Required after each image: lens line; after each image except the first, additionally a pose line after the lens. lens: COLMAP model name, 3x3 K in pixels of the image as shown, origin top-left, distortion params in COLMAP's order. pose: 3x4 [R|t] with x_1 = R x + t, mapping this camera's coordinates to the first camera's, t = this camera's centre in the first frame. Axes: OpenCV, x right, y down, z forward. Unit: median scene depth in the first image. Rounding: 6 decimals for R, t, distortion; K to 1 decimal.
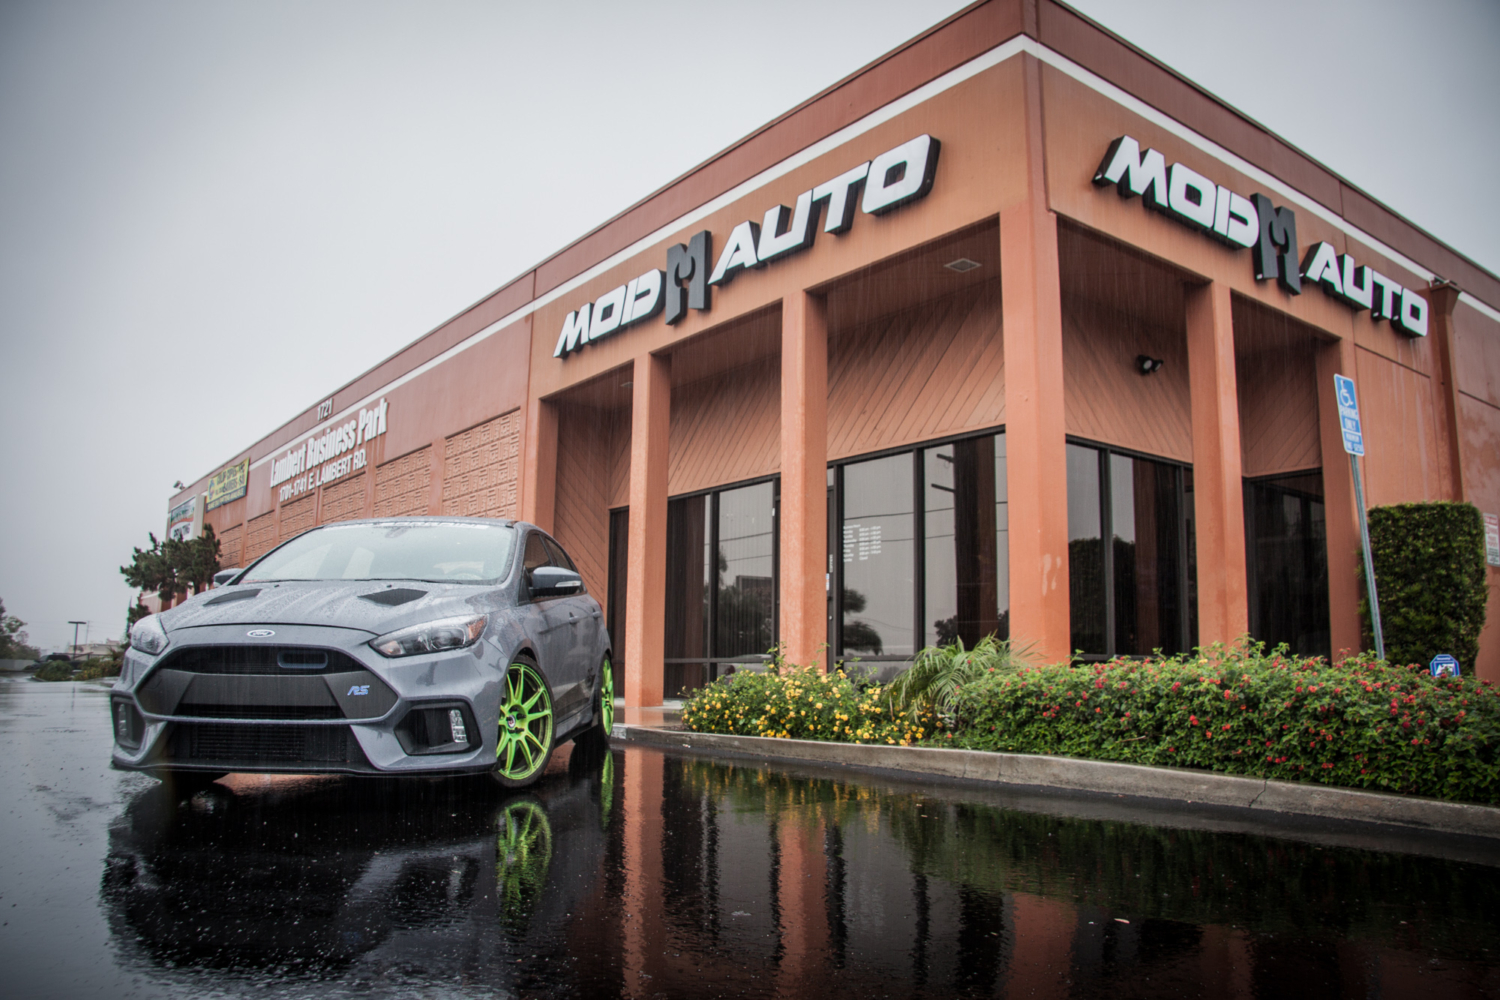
lens RADIAL K [[1148.2, 0, 750.0], [0, 1148.2, 500.0], [0, 0, 1]] dist [-0.161965, 0.093169]
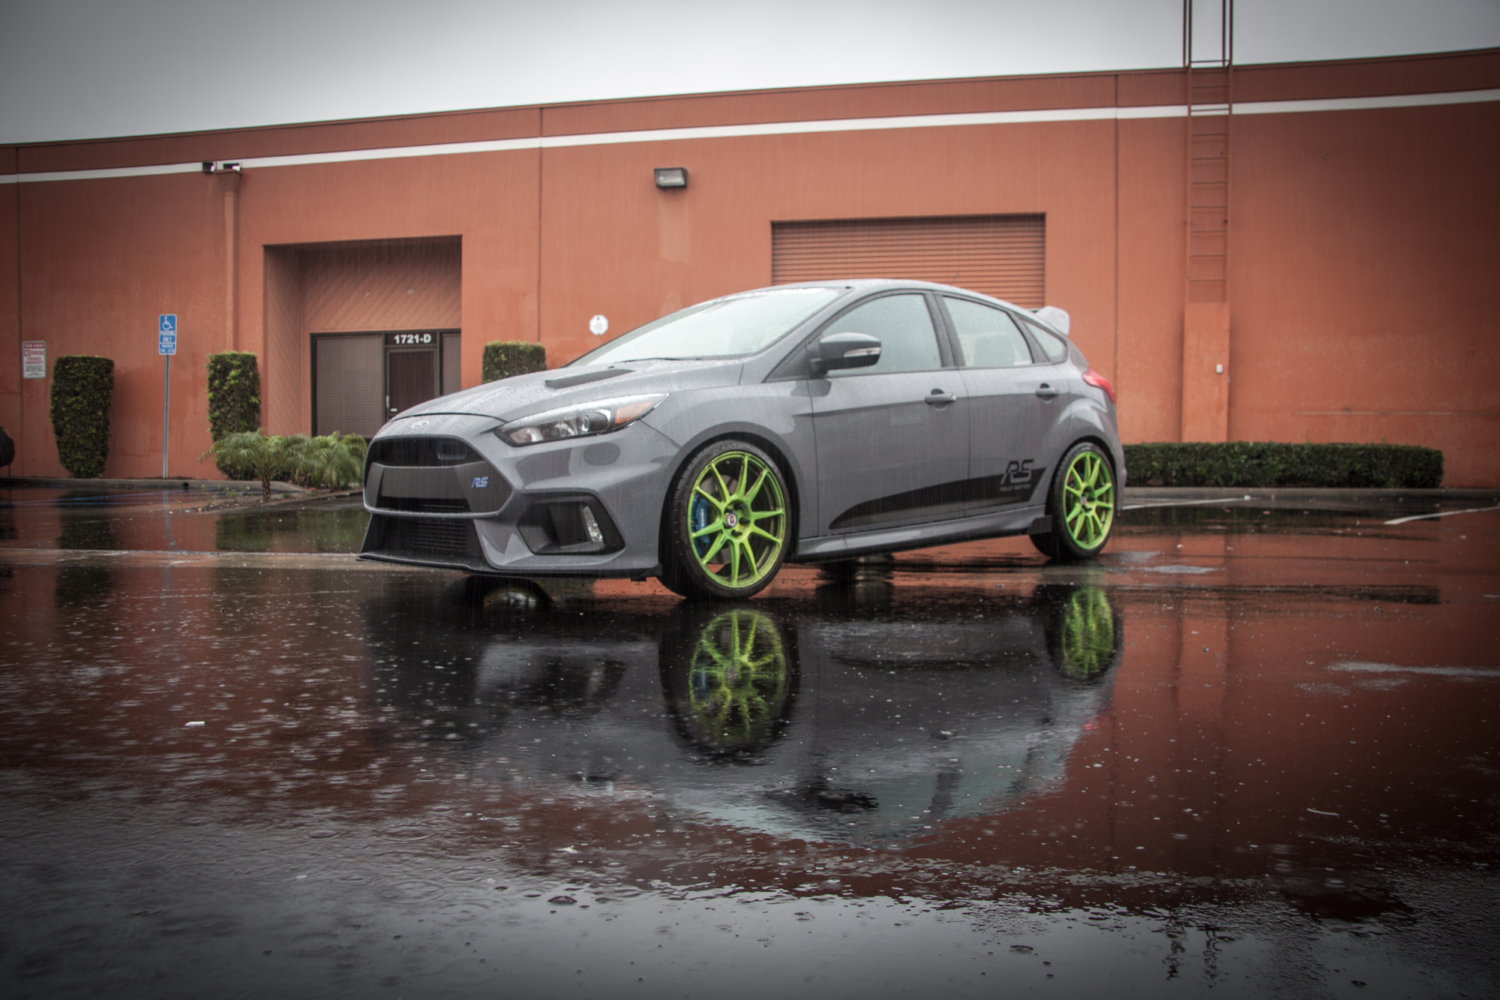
lens RADIAL K [[1249.9, 0, 723.1], [0, 1249.9, 500.7], [0, 0, 1]] dist [-0.136707, 0.113100]
pose [[0.685687, 0.028416, -0.727342, 0.257888], [0.105616, 0.984779, 0.138040, 0.031921], [0.720194, -0.171471, 0.672249, 0.224029]]
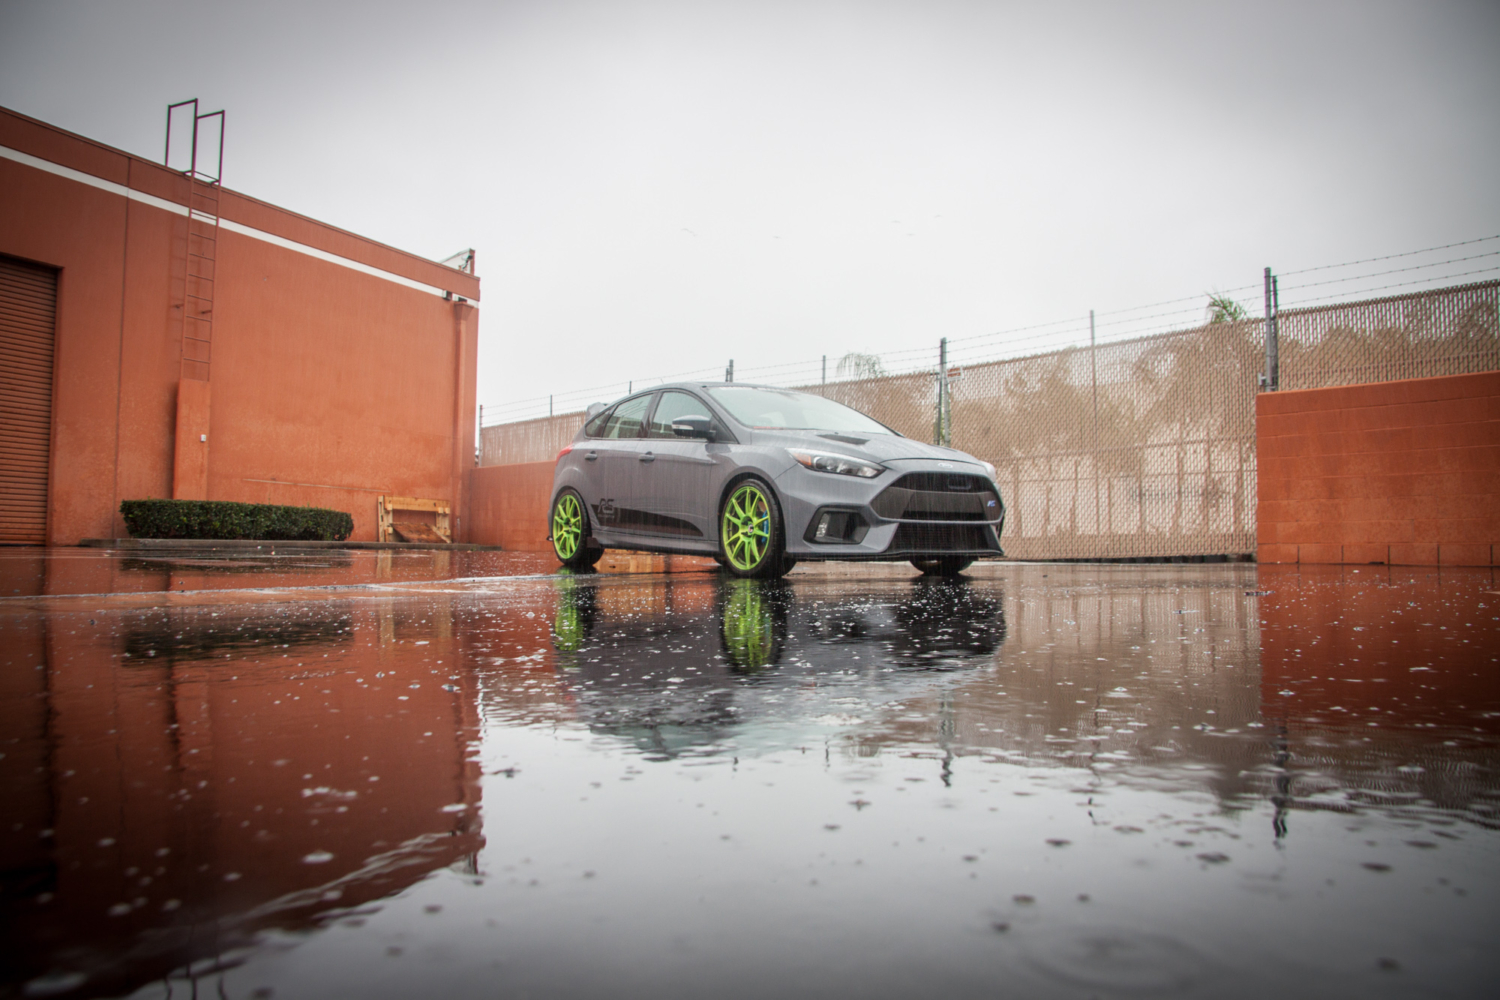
lens RADIAL K [[1148.2, 0, 750.0], [0, 1148.2, 500.0], [0, 0, 1]] dist [-0.161965, 0.093169]
pose [[0.829202, 0.034746, 0.557869, -0.758264], [-0.094582, 0.992396, 0.078774, 0.033666], [-0.550889, -0.118084, 0.826182, -0.077503]]
